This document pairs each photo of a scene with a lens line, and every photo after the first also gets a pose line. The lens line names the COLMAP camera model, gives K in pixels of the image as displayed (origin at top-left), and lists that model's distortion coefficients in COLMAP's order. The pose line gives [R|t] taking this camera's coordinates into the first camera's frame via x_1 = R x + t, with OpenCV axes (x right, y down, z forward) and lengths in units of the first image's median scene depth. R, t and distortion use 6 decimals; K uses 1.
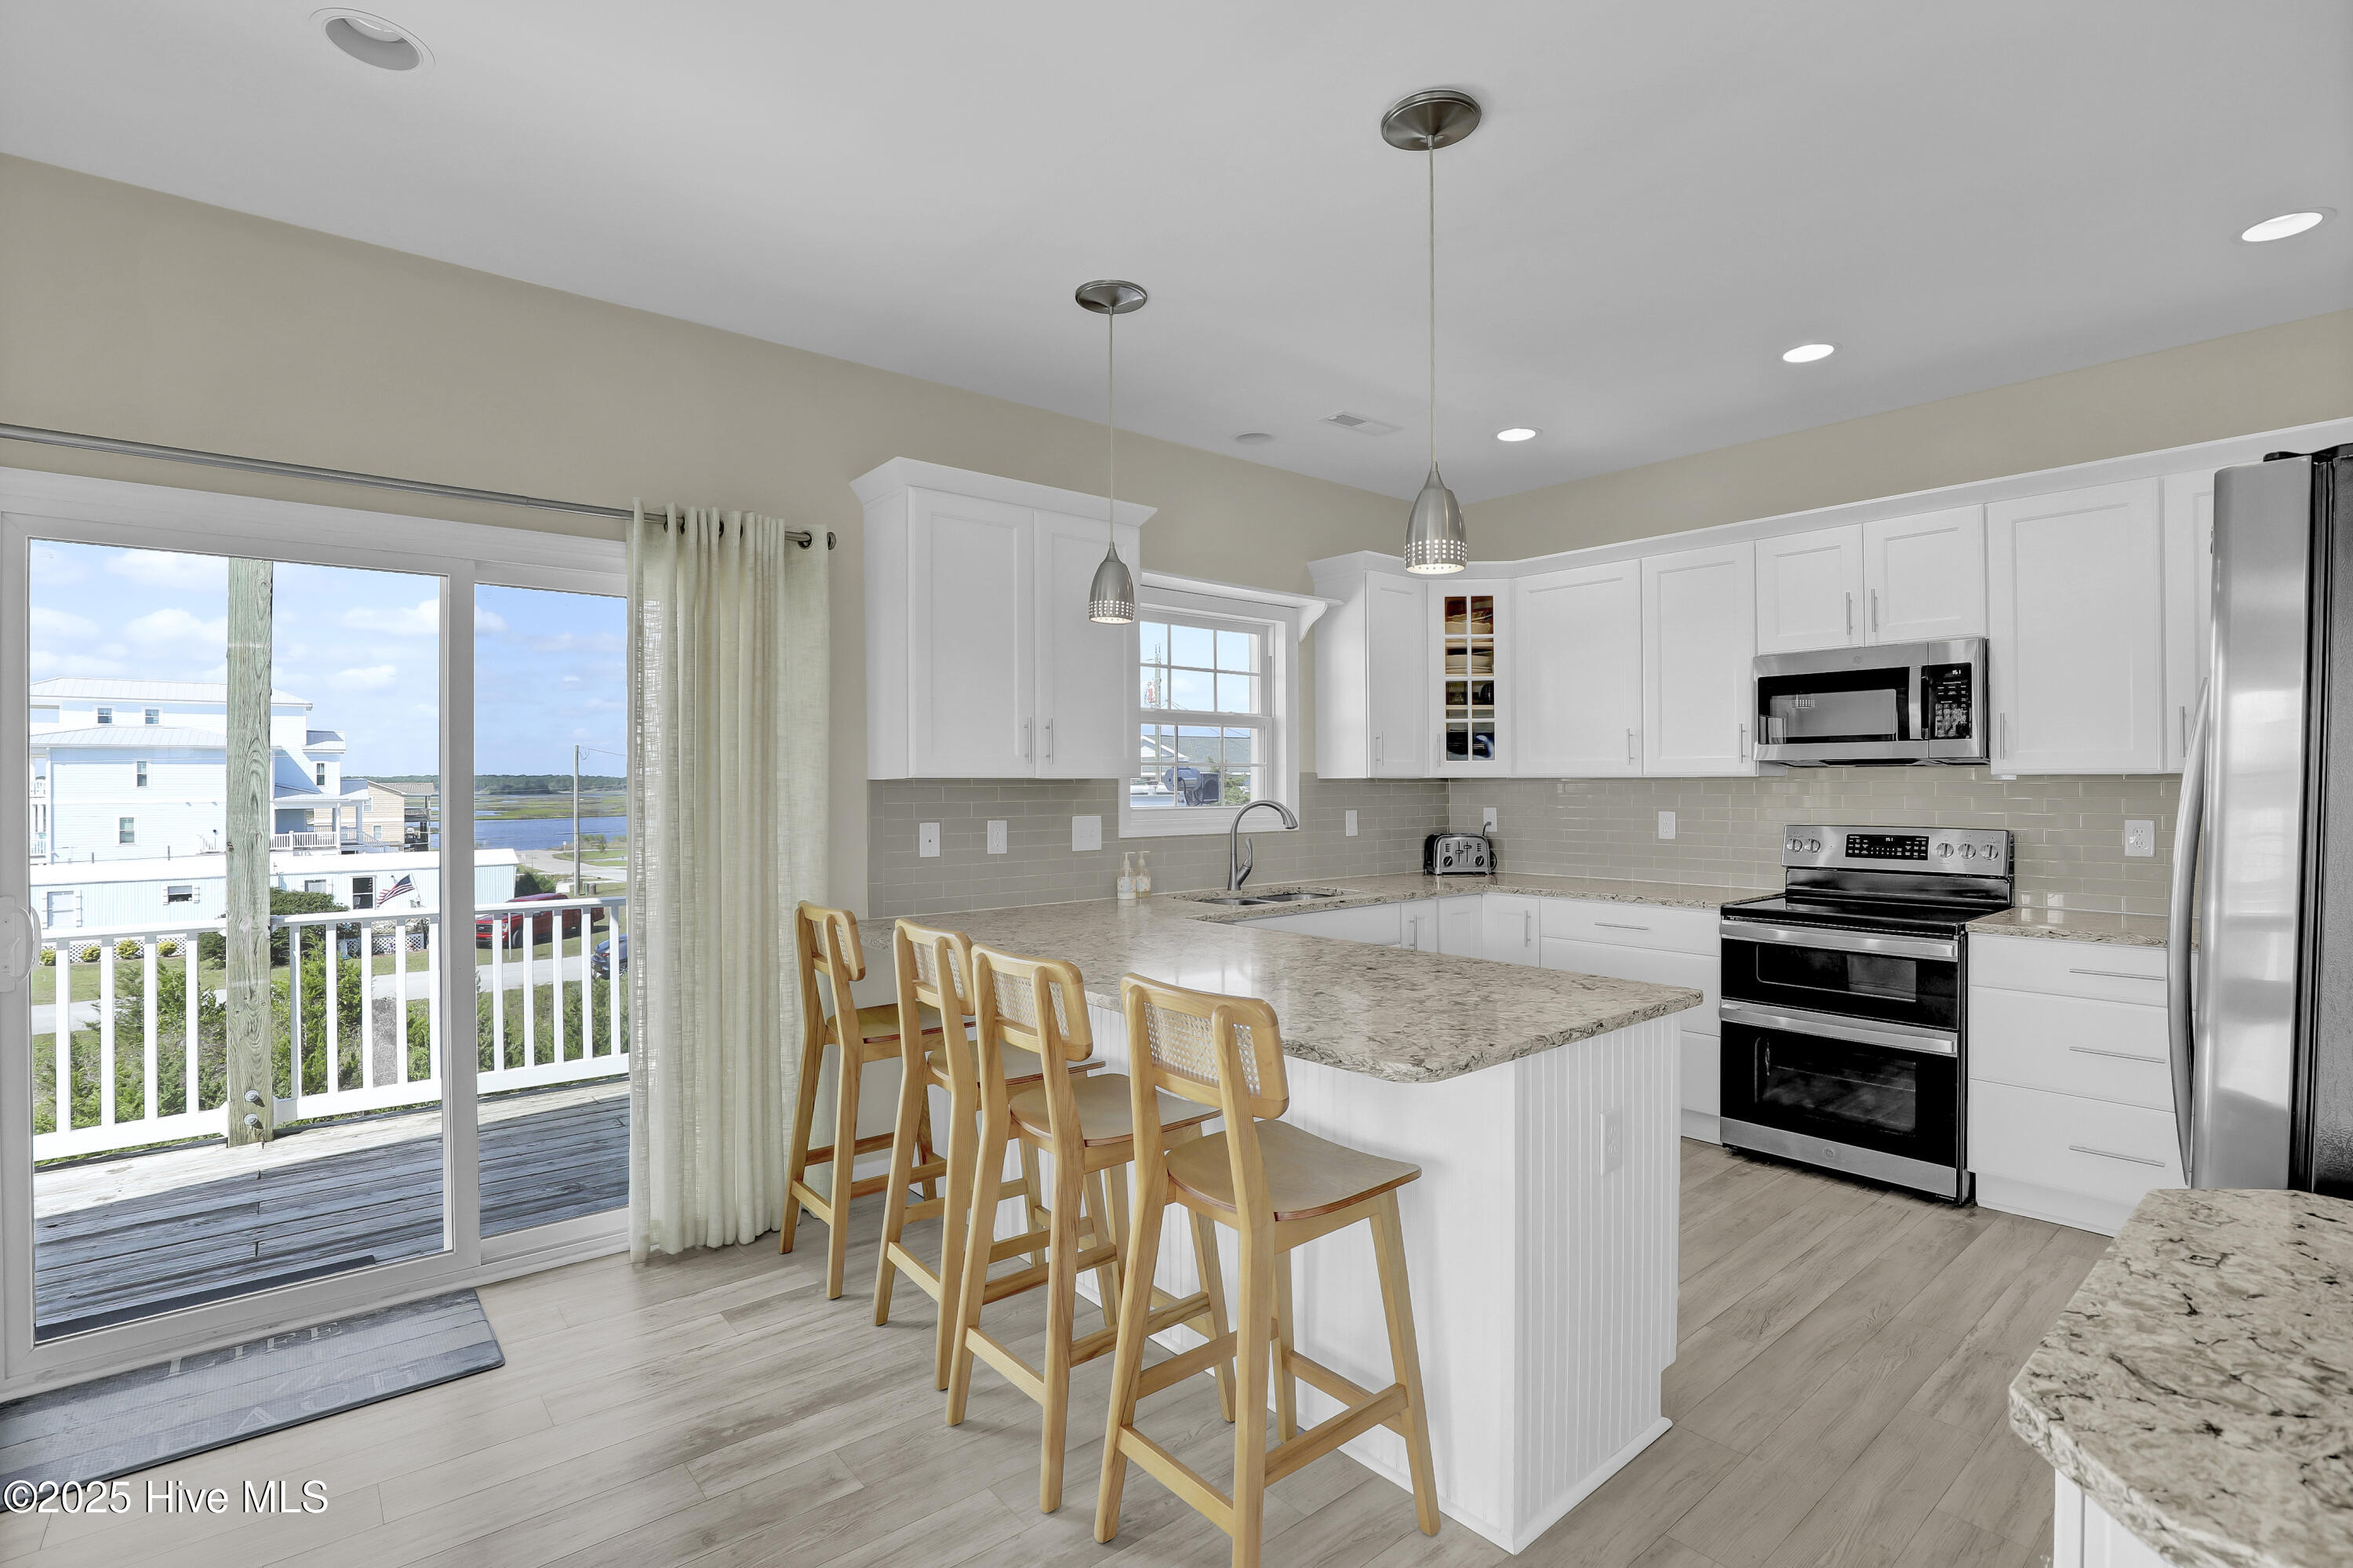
lens RADIAL K [[1089.0, 0, 1181.1], [0, 1089.0, 778.3], [0, 0, 1]] dist [-0.026018, 0.002235]
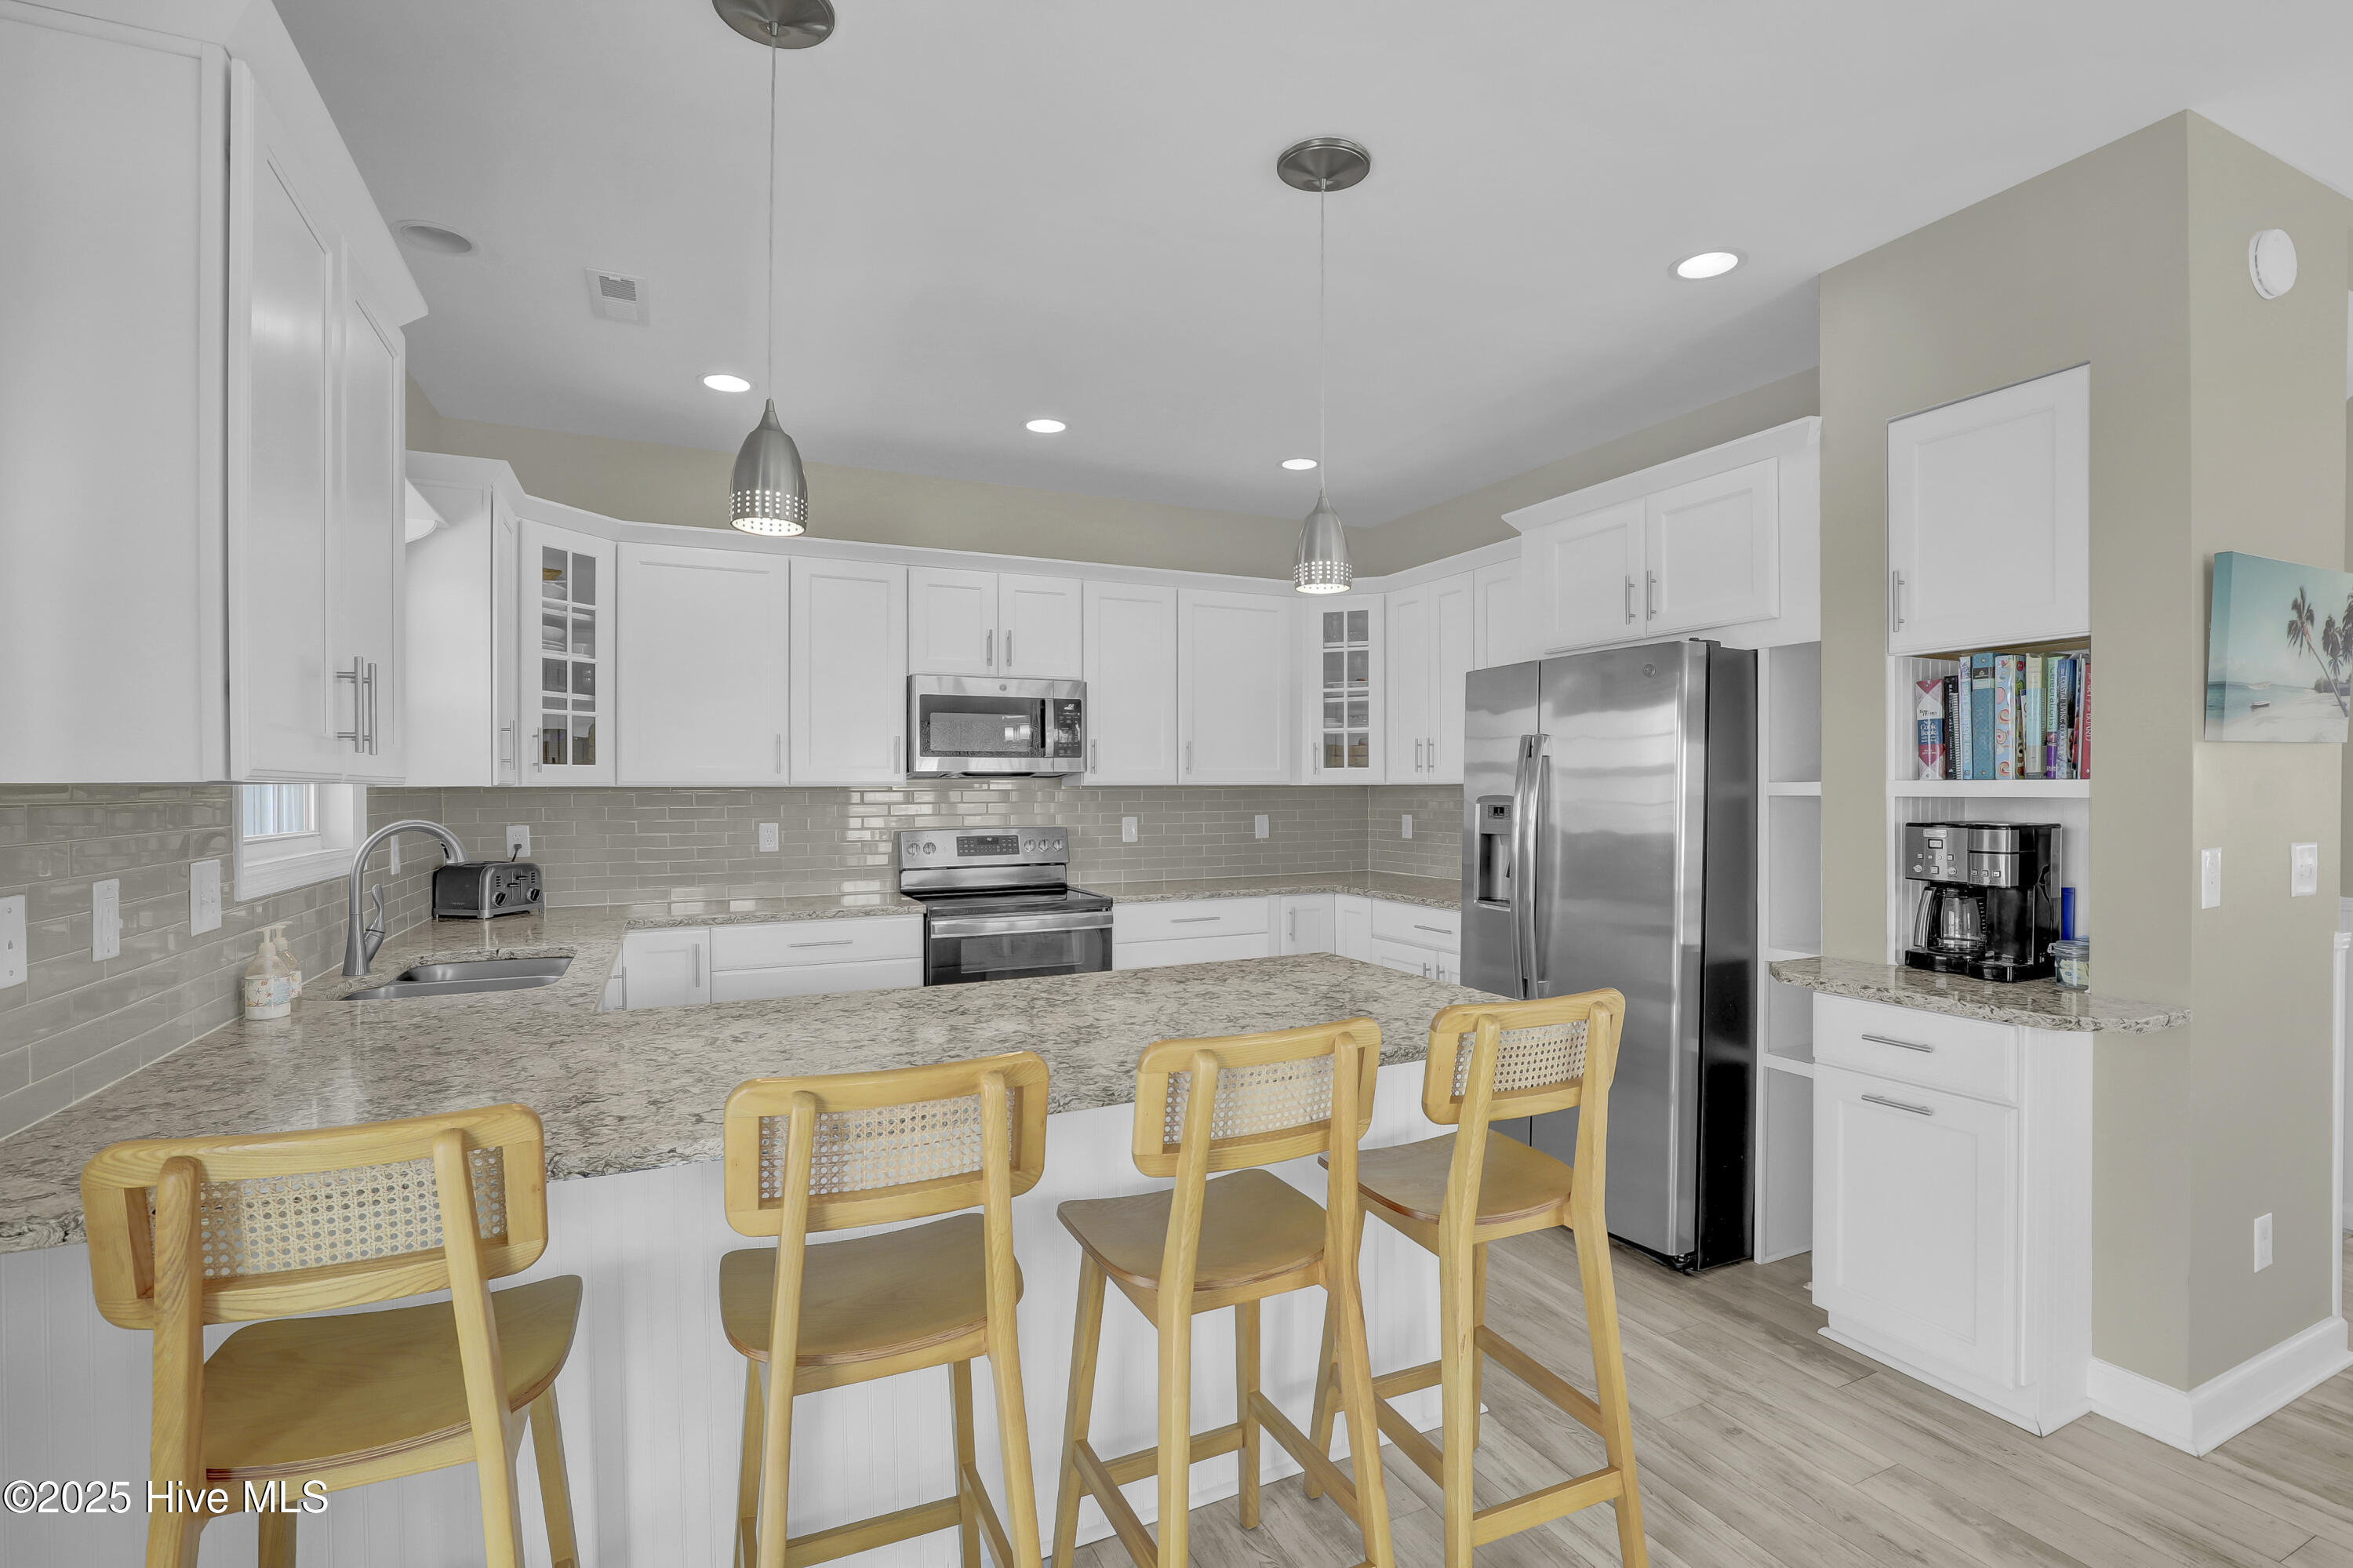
lens RADIAL K [[1089.0, 0, 1171.7], [0, 1089.0, 797.1], [0, 0, 1]] dist [-0.026018, 0.002235]
pose [[0.268852, -0.005828, 0.963164, -0.708189], [-0.001324, 0.999979, 0.006420, 0.002865], [-0.963180, -0.003001, 0.268839, 0.738992]]
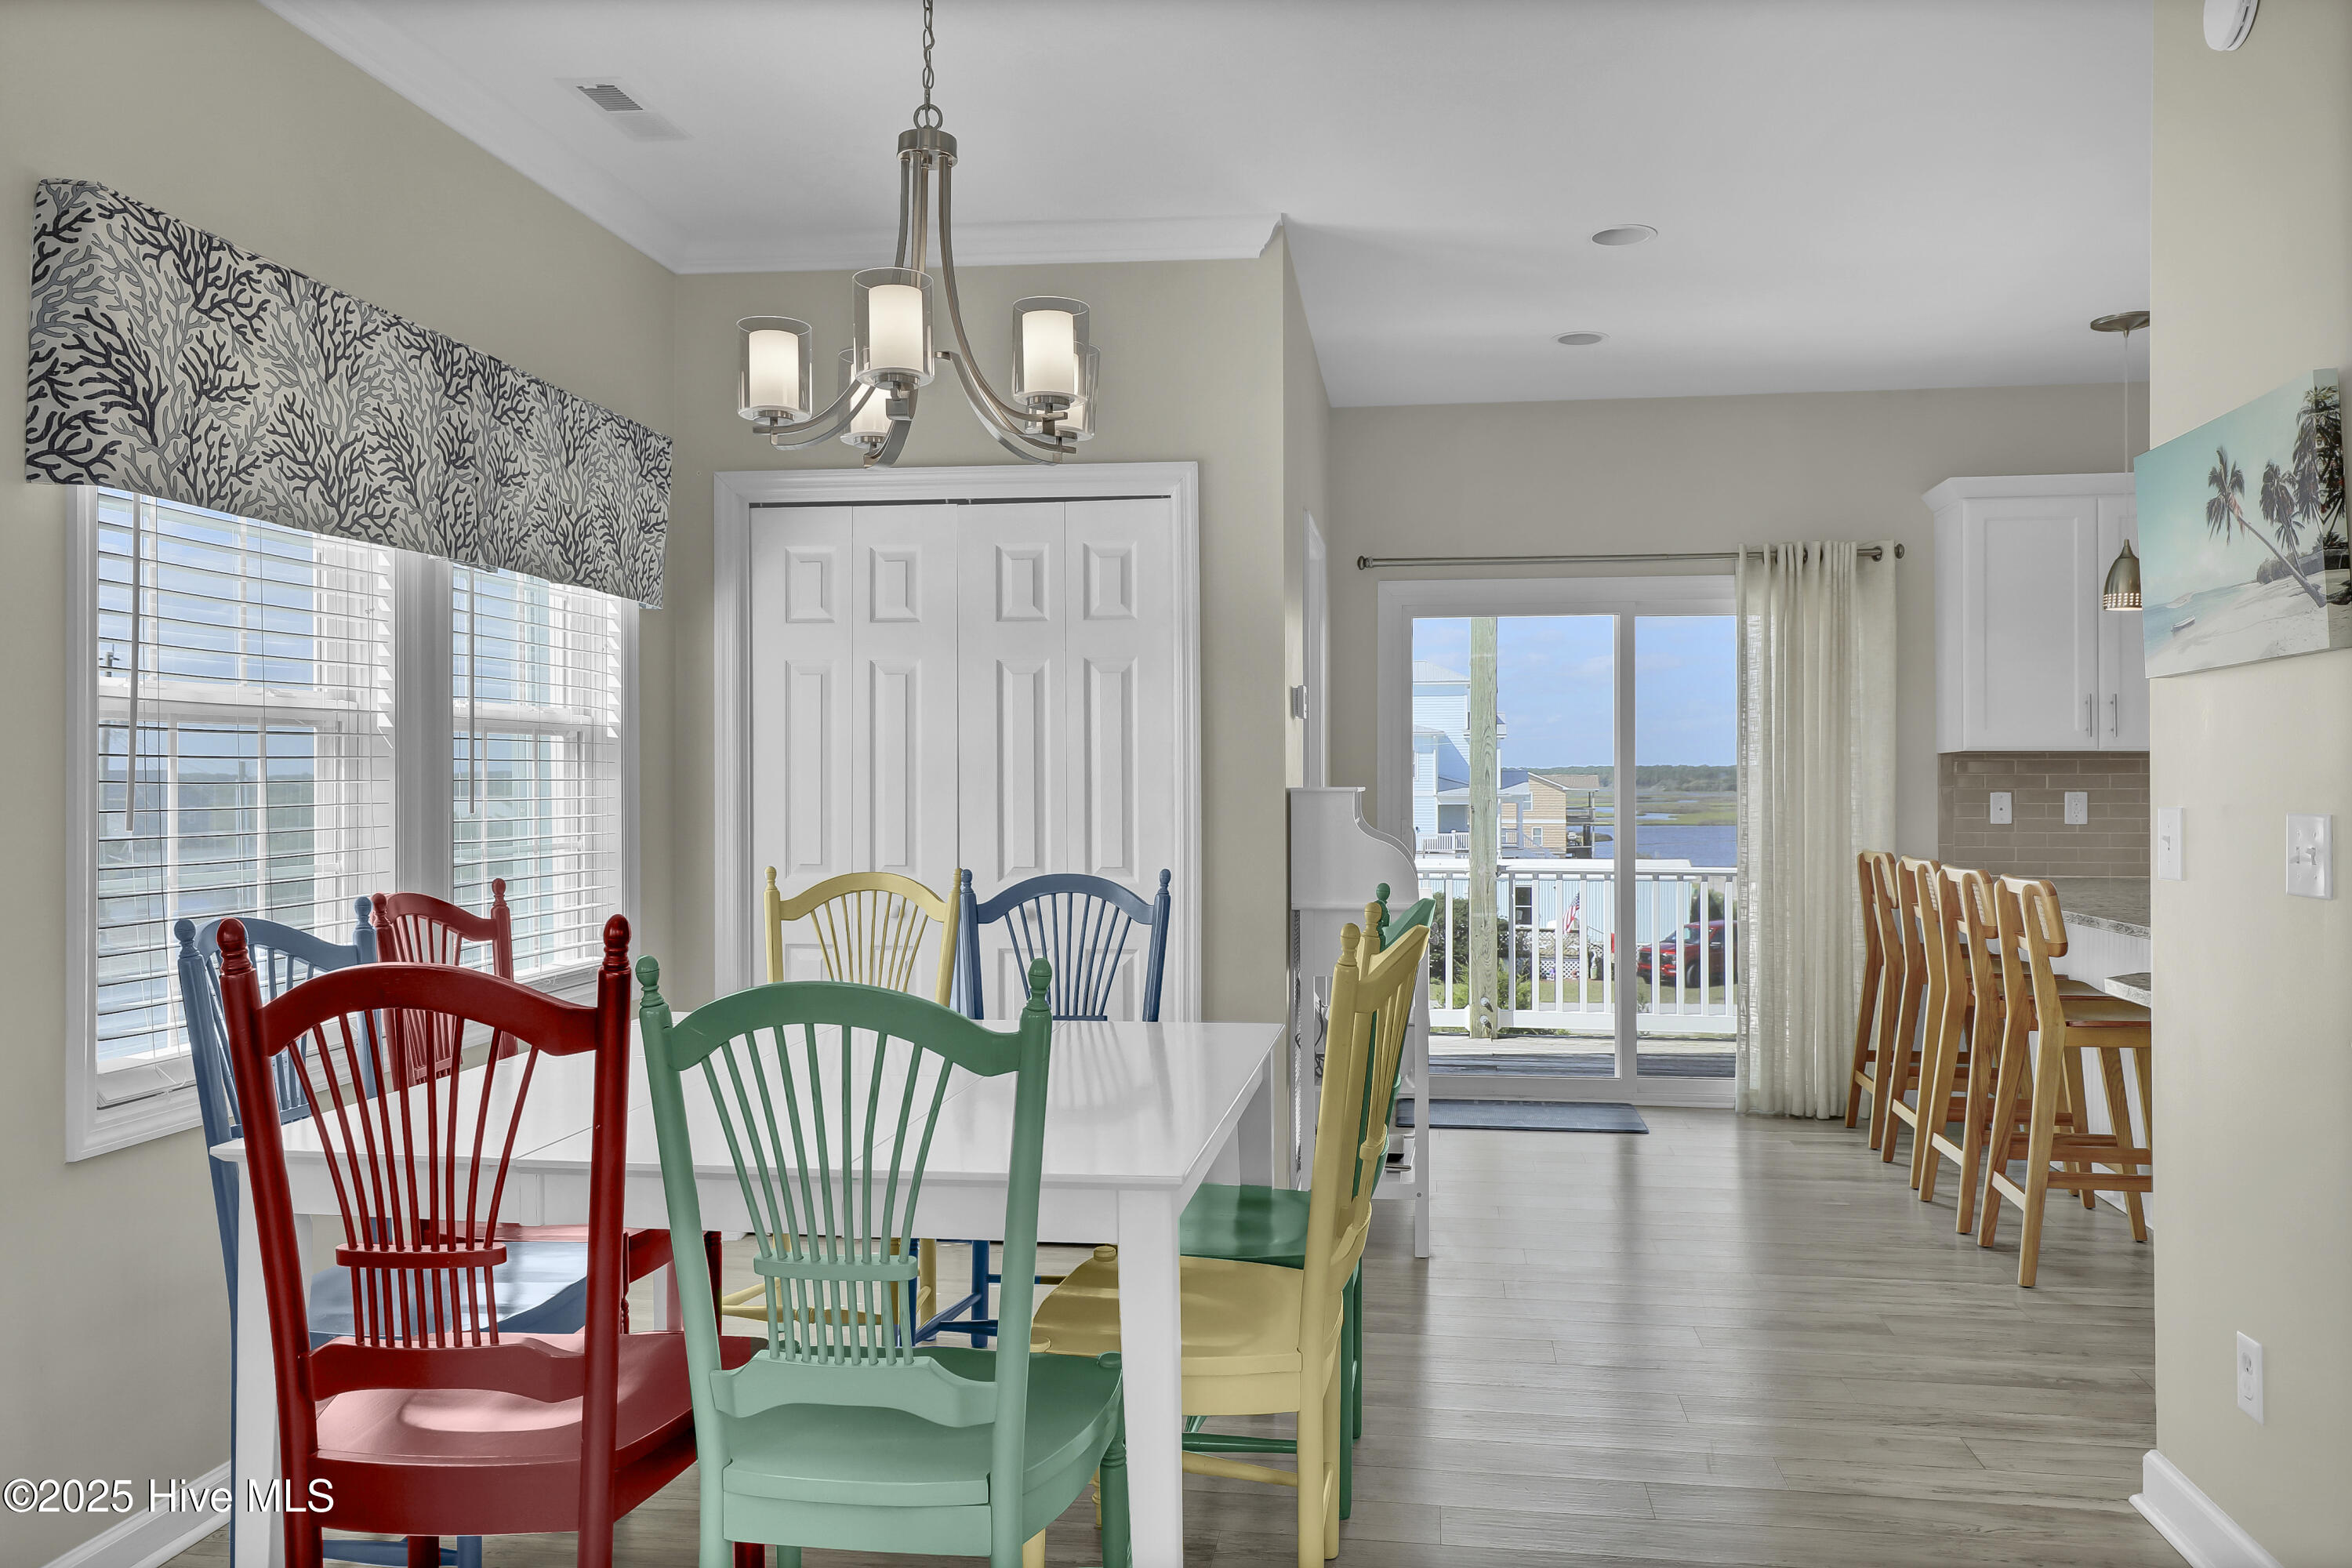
lens RADIAL K [[1727.7, 0, 1185.3], [0, 1727.7, 770.5], [0, 0, 1]] dist [0.003684, 0.002319]
pose [[0.666434, -0.000561, -0.745564, 0.565650], [0.000301, 1.000000, -0.000483, 0.021148], [0.745564, 0.000097, 0.666434, -0.839319]]
